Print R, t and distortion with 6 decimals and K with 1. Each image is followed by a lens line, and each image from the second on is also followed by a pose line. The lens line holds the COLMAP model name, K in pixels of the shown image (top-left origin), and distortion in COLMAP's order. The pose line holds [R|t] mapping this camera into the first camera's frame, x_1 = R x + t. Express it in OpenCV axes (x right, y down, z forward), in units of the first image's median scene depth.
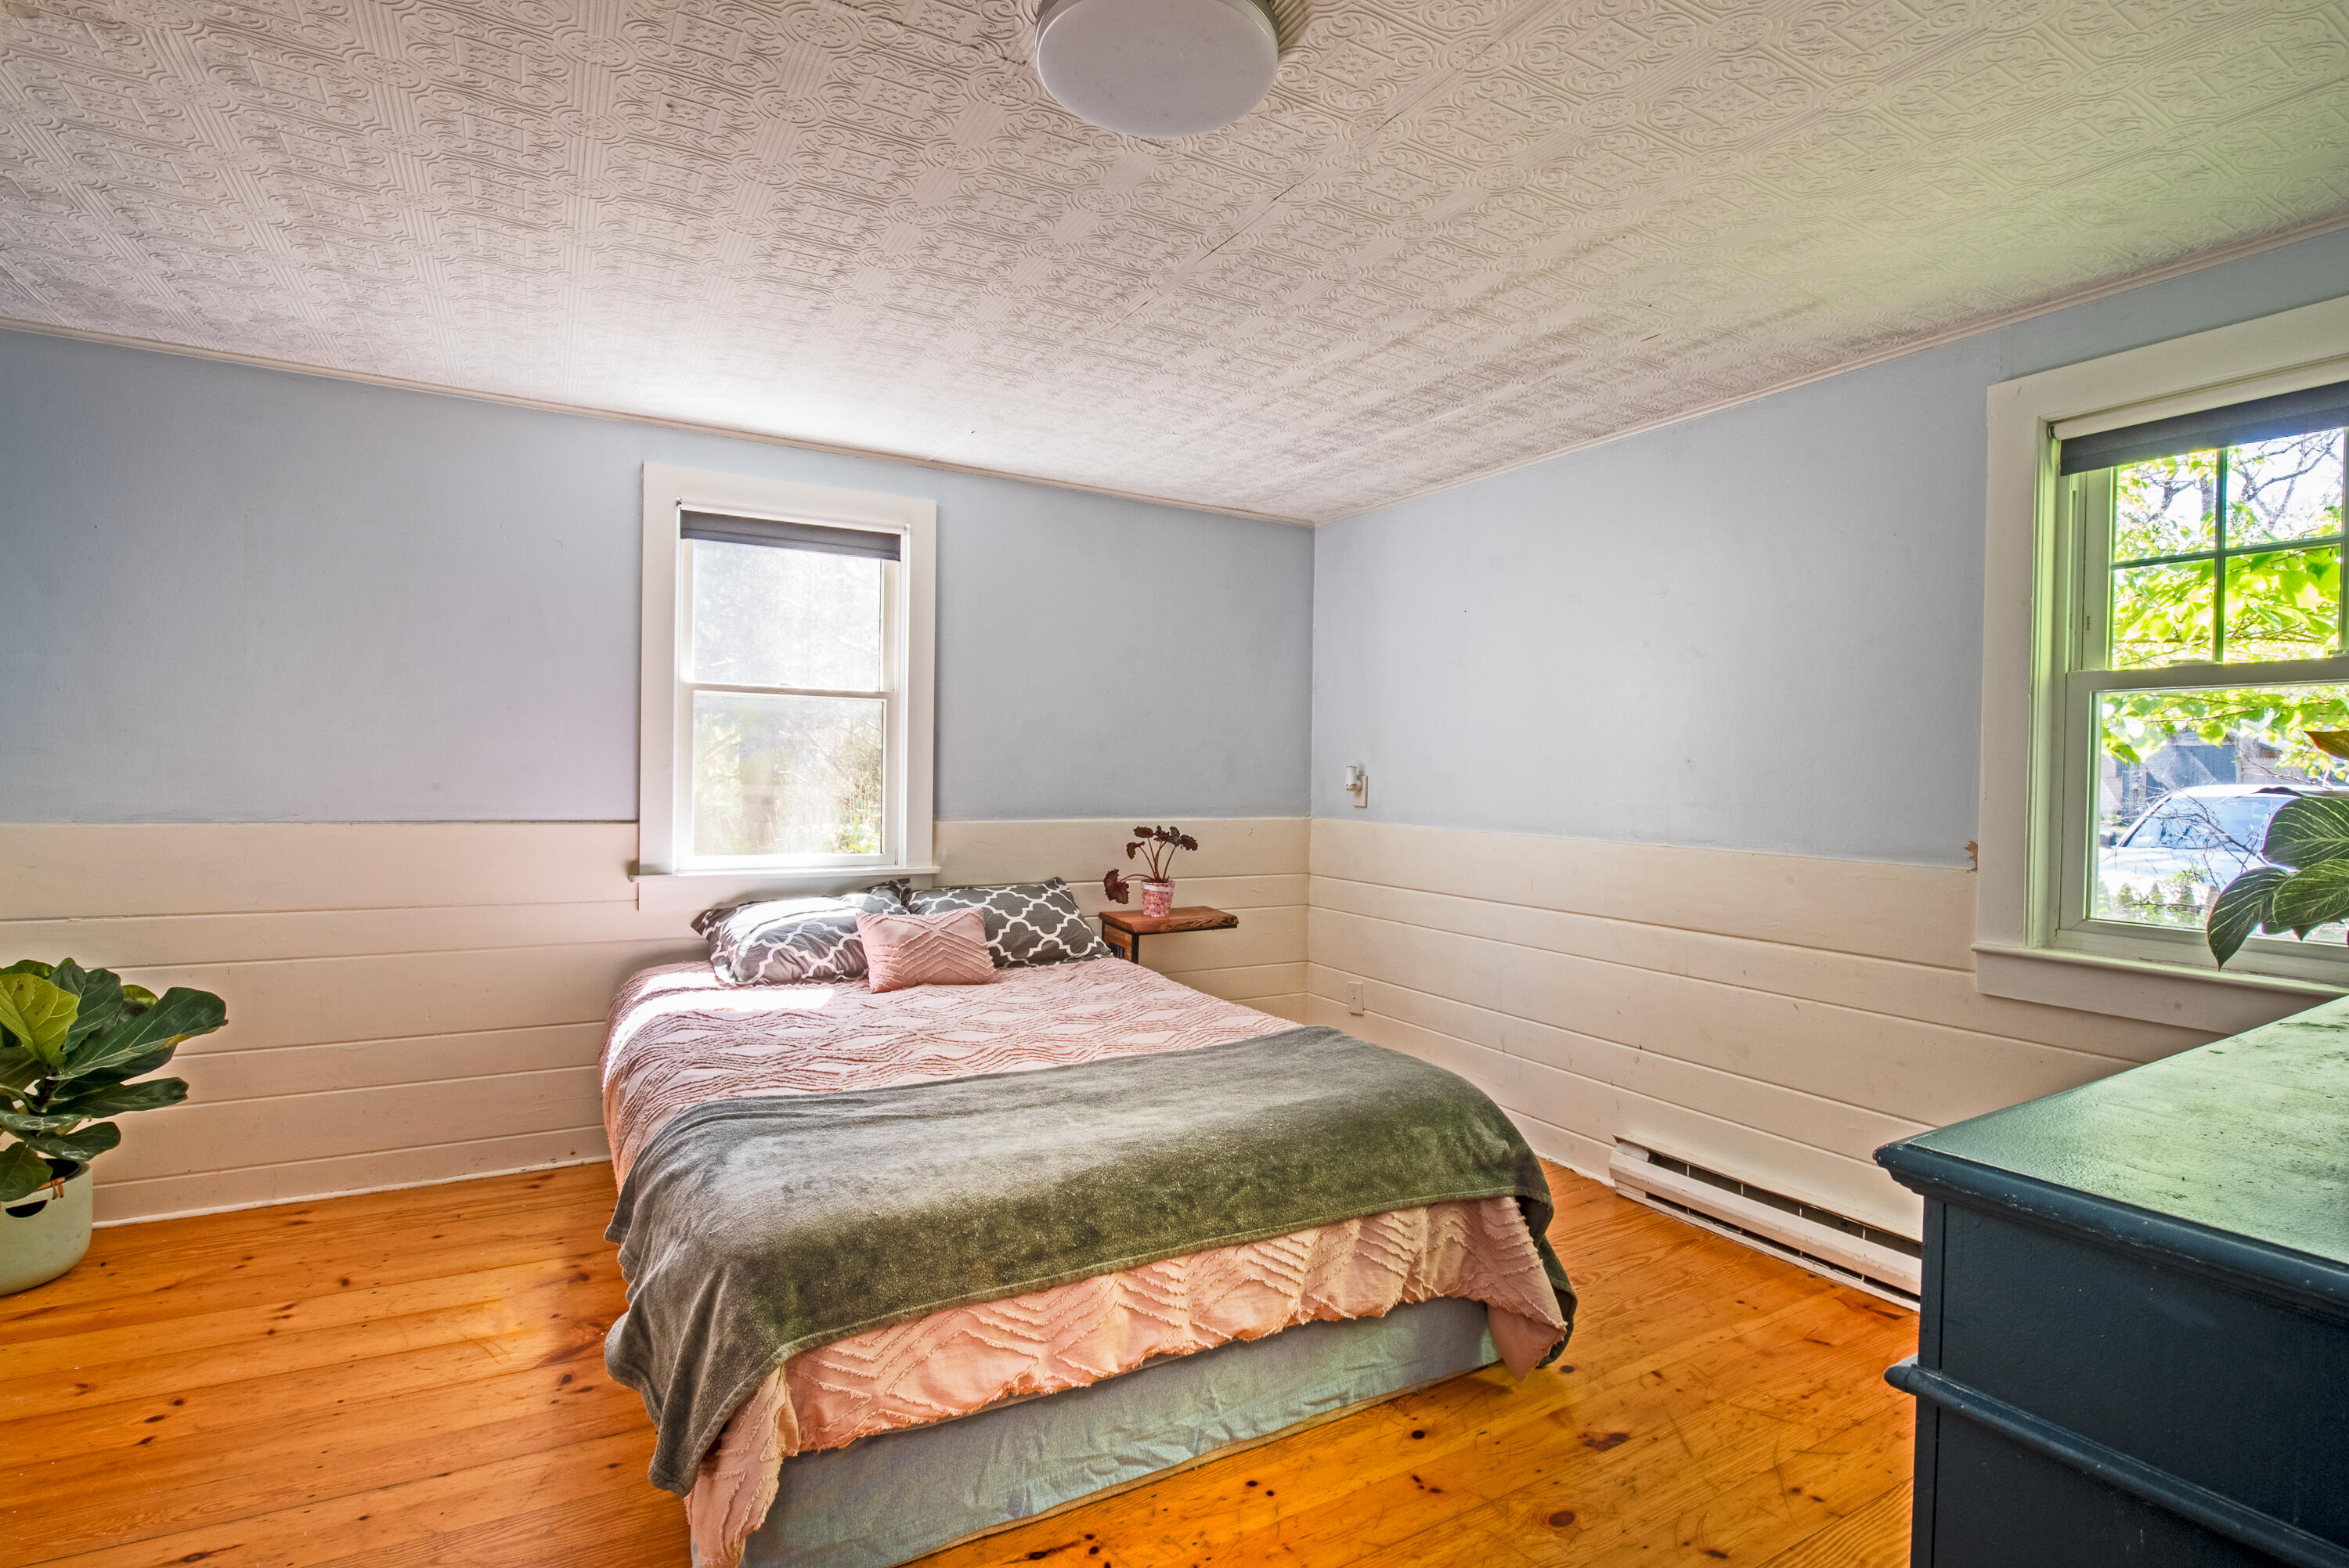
lens RADIAL K [[1117.2, 0, 1176.9], [0, 1117.2, 781.2], [0, 0, 1]] dist [-0.014122, -0.000535]
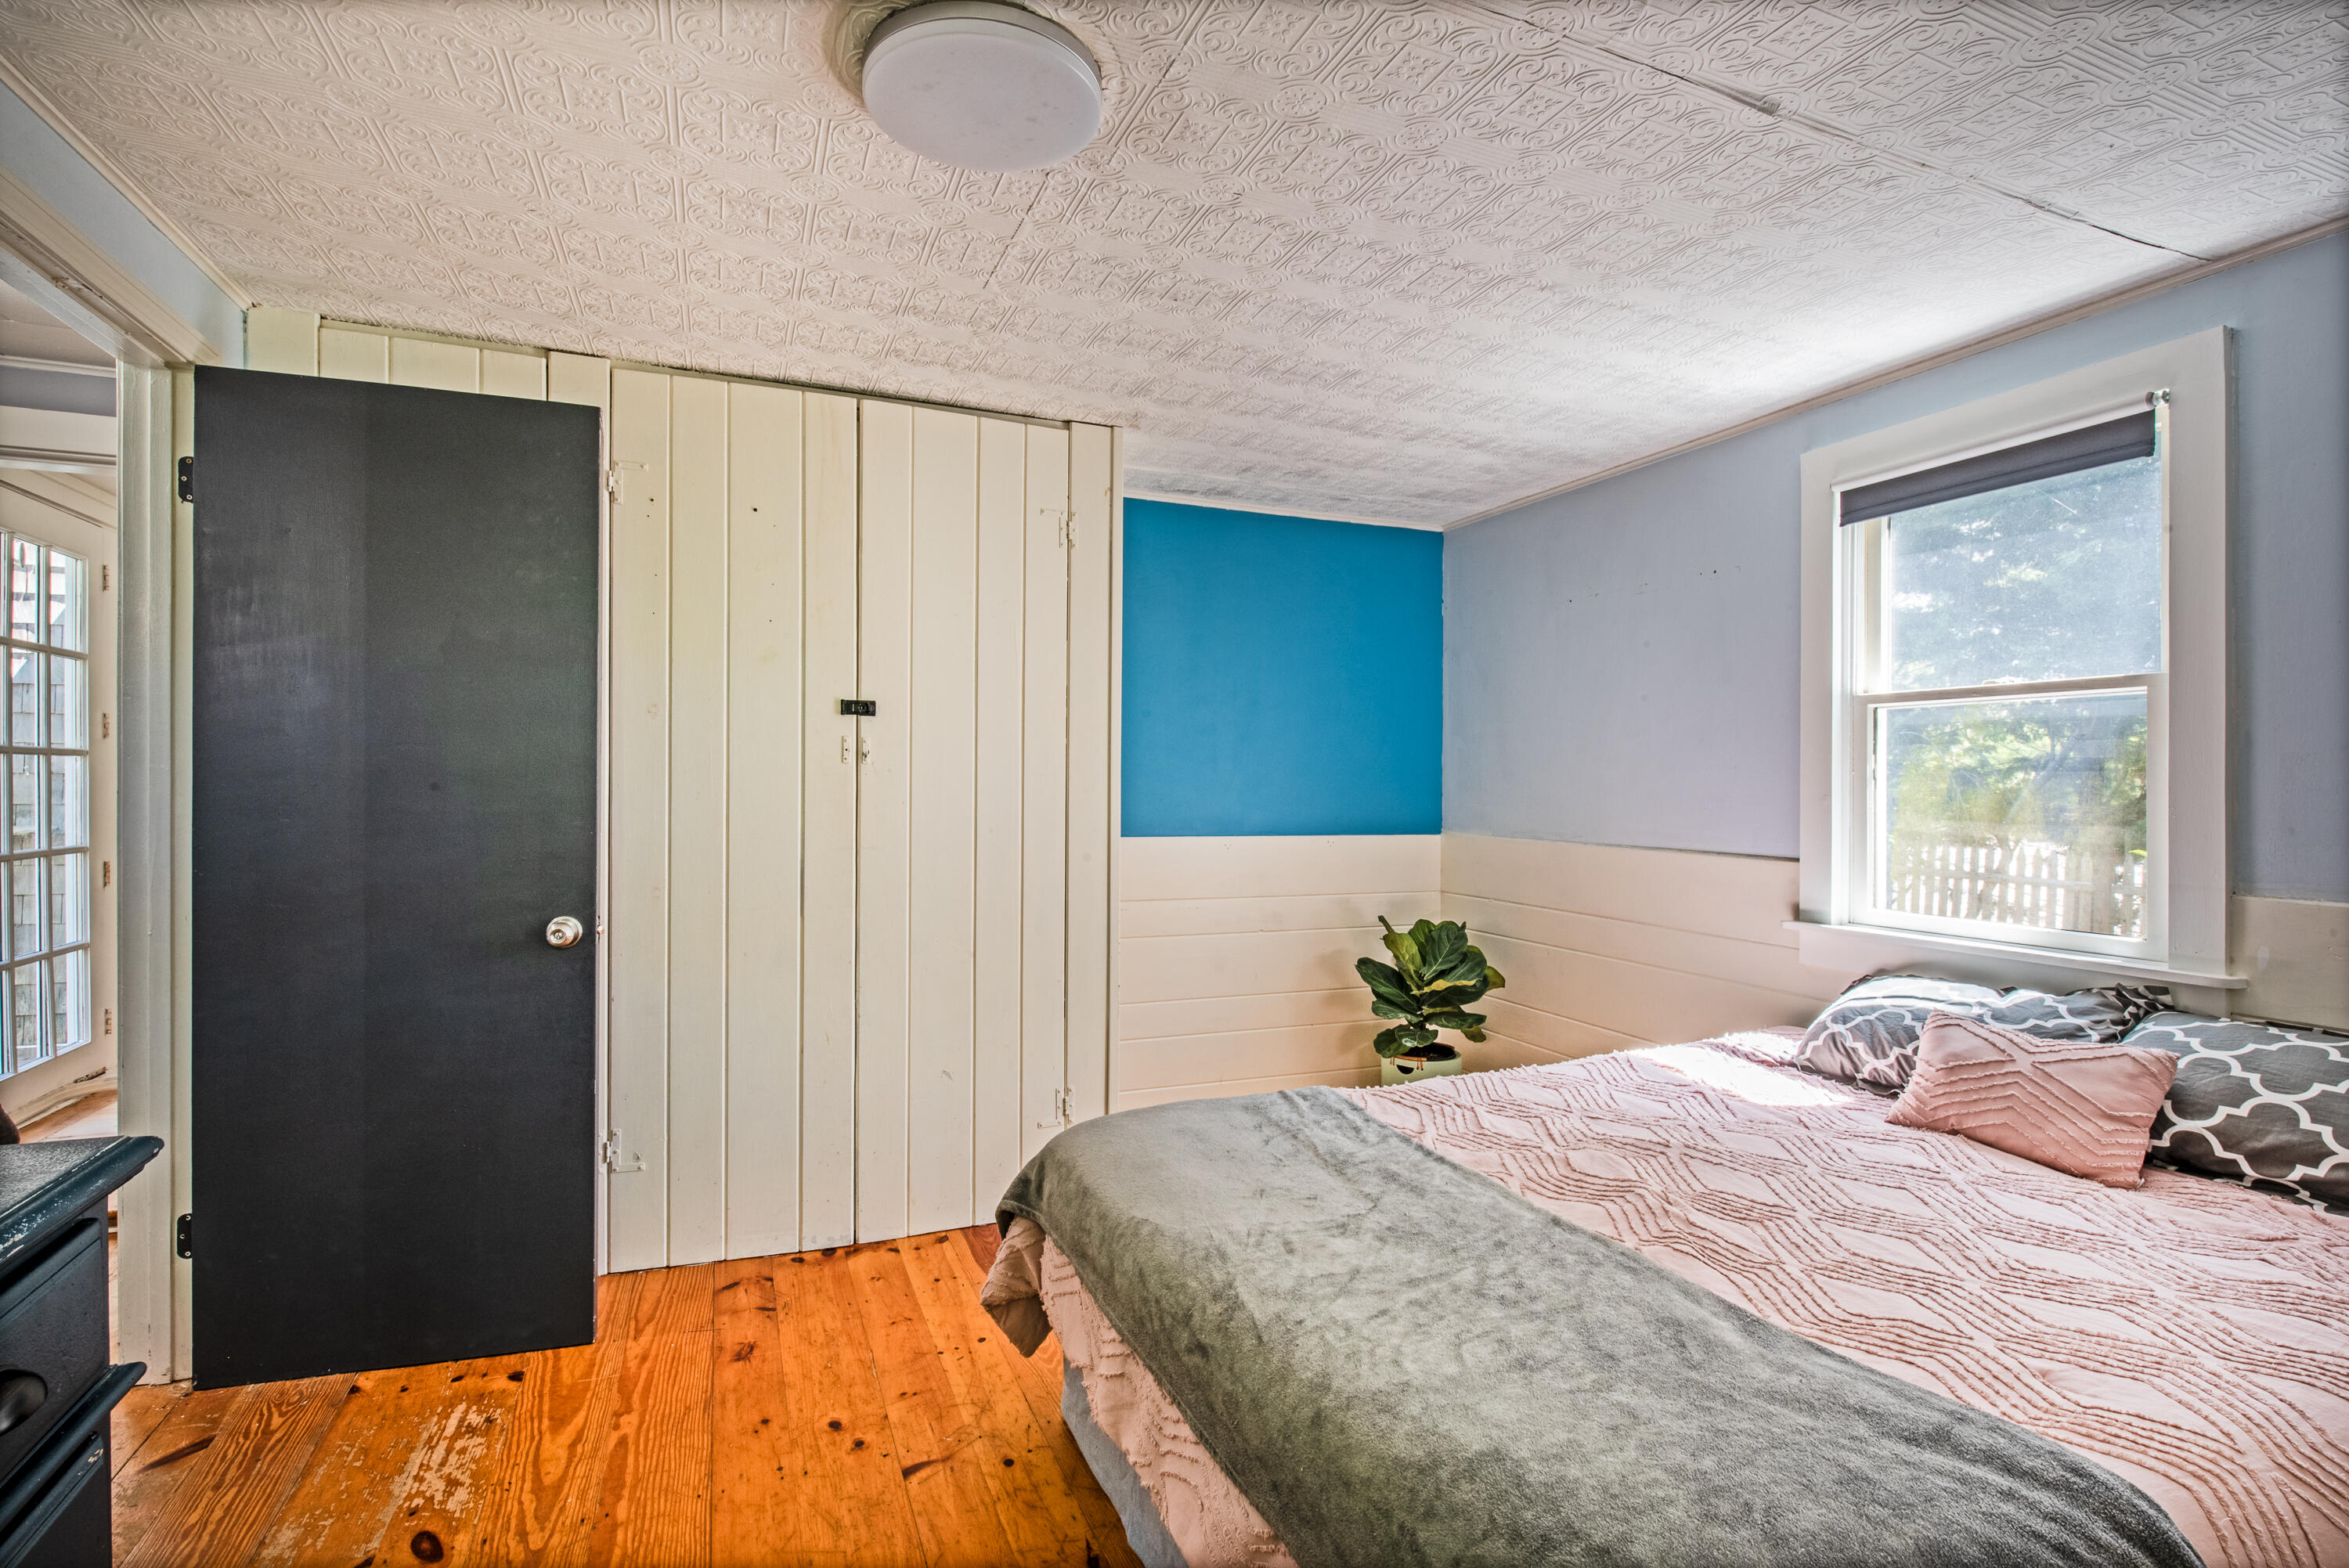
lens RADIAL K [[1117.2, 0, 1176.4], [0, 1117.2, 781.5], [0, 0, 1]] dist [-0.014122, -0.000535]
pose [[-0.142379, -0.020883, -0.989592, 0.461557], [-0.020518, 0.999625, -0.018142, 0.000291], [0.989600, 0.017722, -0.142754, 0.638192]]
